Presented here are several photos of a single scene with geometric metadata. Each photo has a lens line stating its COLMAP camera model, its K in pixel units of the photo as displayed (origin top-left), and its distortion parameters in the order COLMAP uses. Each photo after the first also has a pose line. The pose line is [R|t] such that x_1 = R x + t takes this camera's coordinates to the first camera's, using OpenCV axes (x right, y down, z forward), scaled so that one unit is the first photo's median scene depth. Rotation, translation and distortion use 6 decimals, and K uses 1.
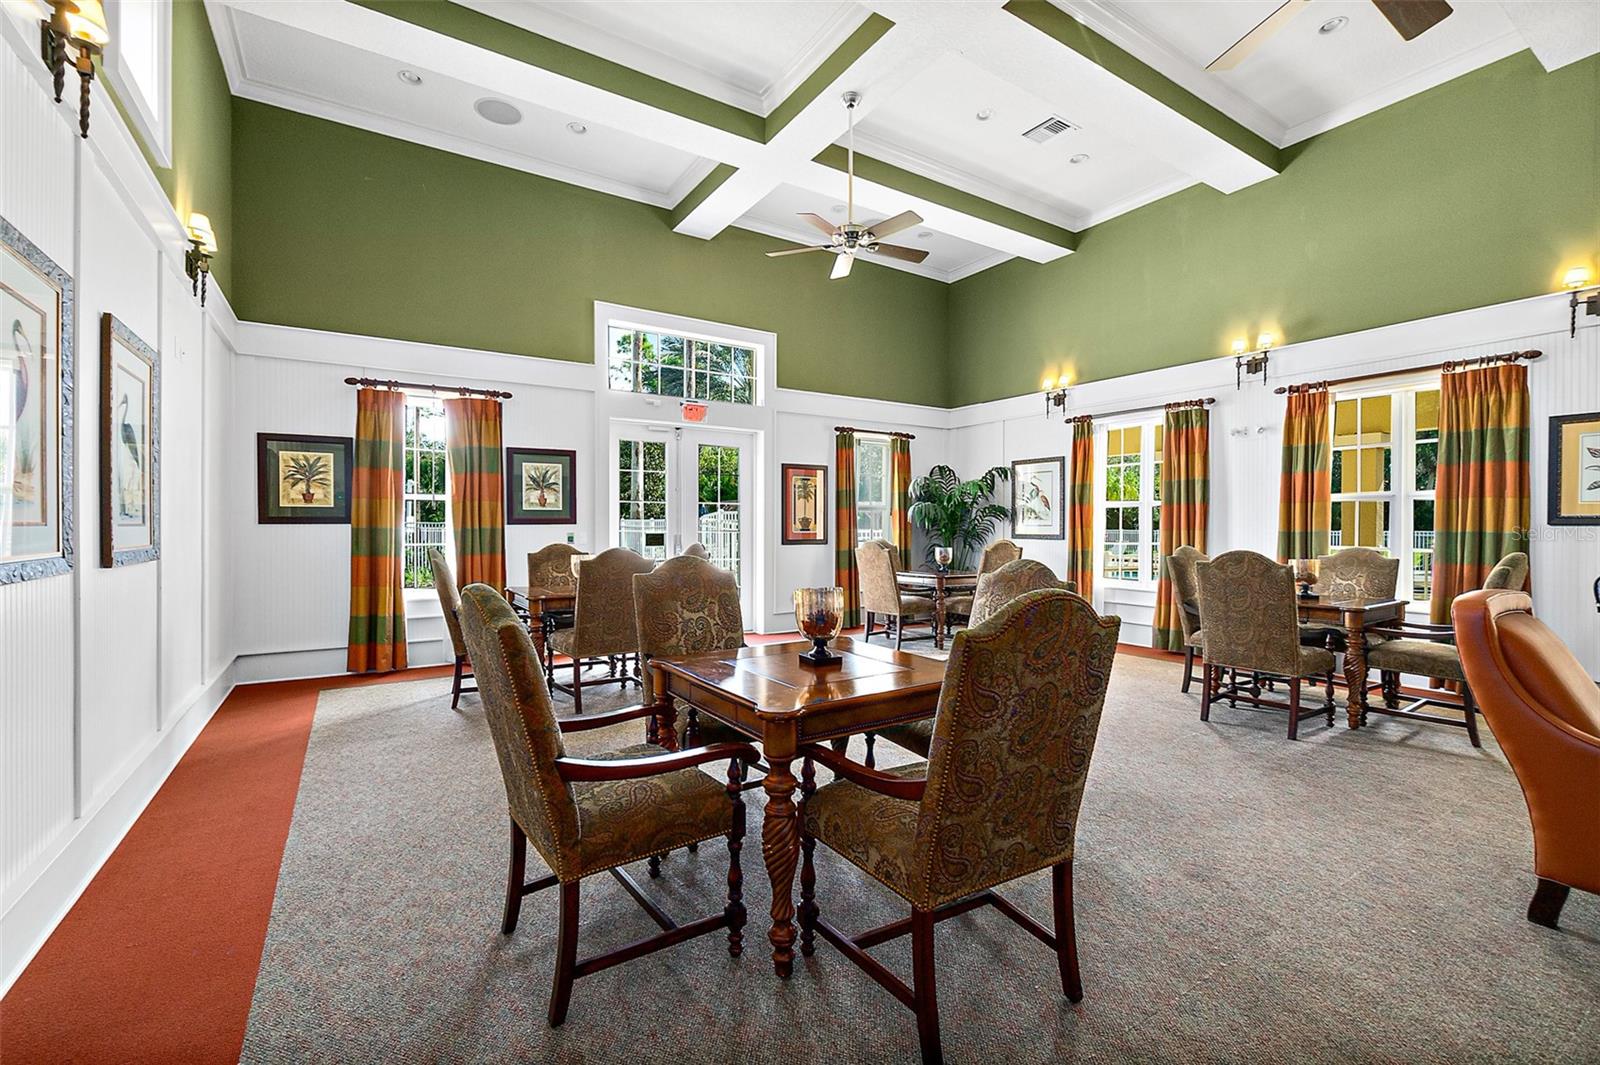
lens RADIAL K [[711.3, 0, 800.0], [0, 711.3, 532.5], [0, 0, 1]] dist [-0.032822, -0.000589]
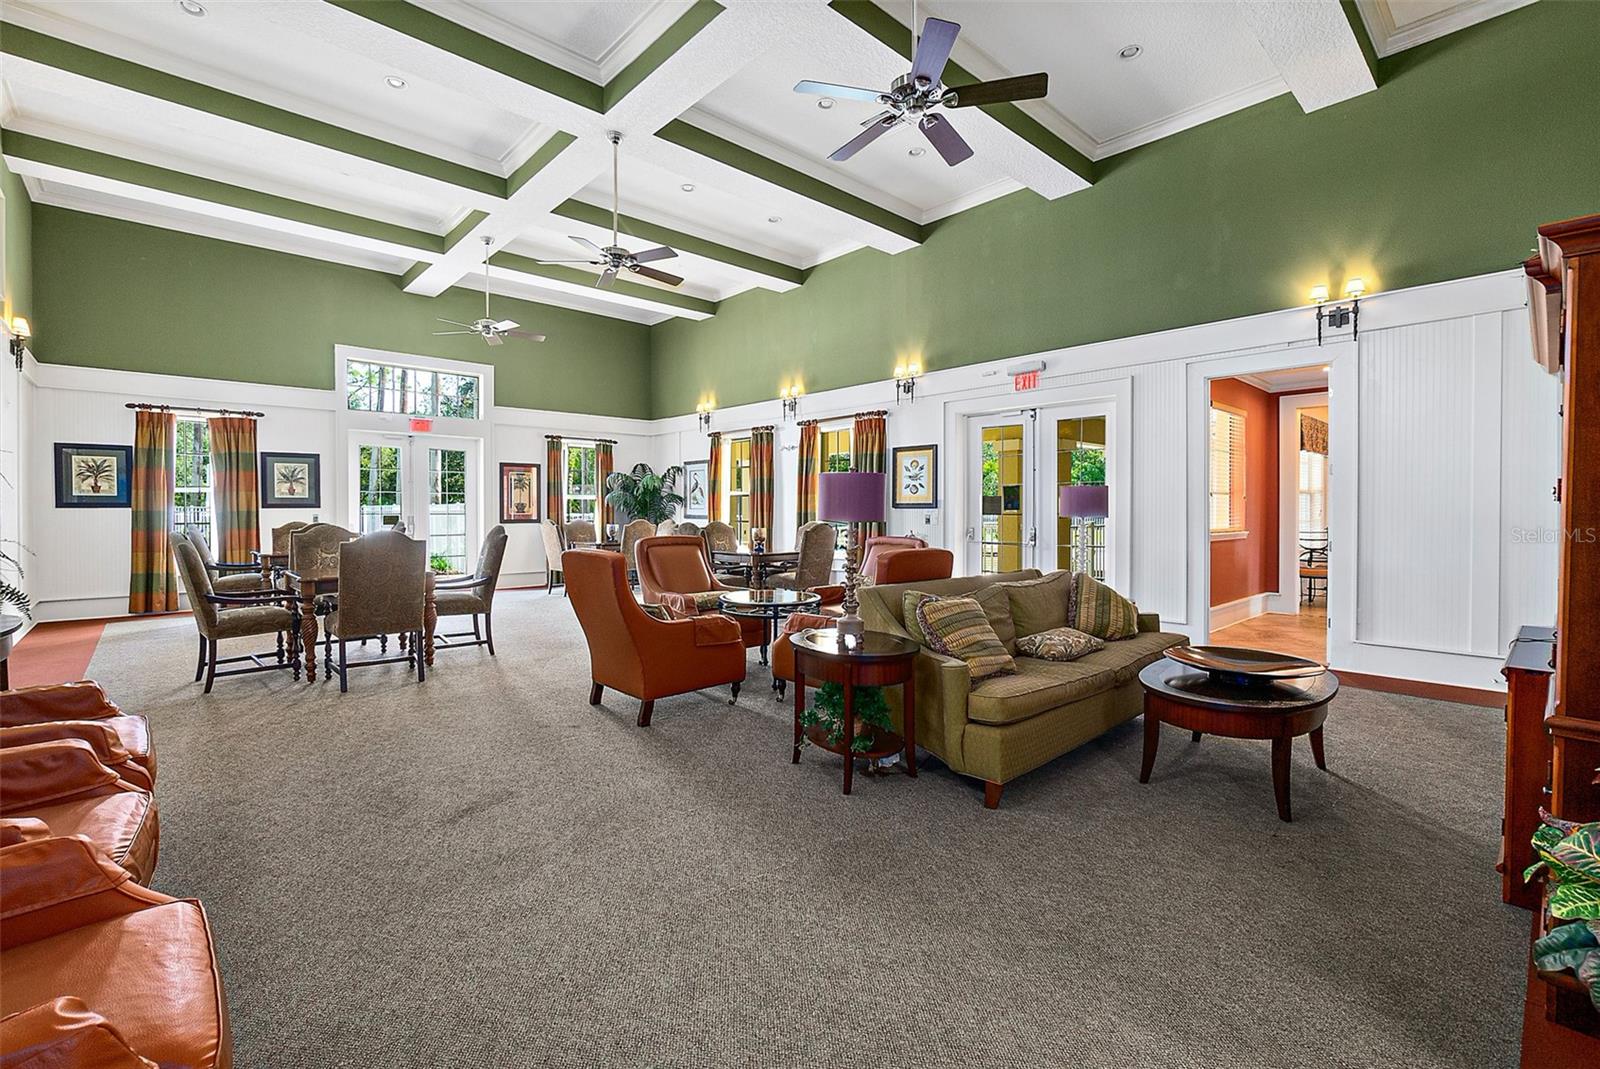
lens RADIAL K [[730.4, 0, 797.9], [0, 730.4, 516.7], [0, 0, 1]] dist [0.010635, -0.015633]
pose [[0.983084, -0.002930, 0.183131, 0.337120], [0.002892, 0.999996, 0.000475, 0.007300], [-0.183131, 0.000062, 0.983088, -0.565944]]
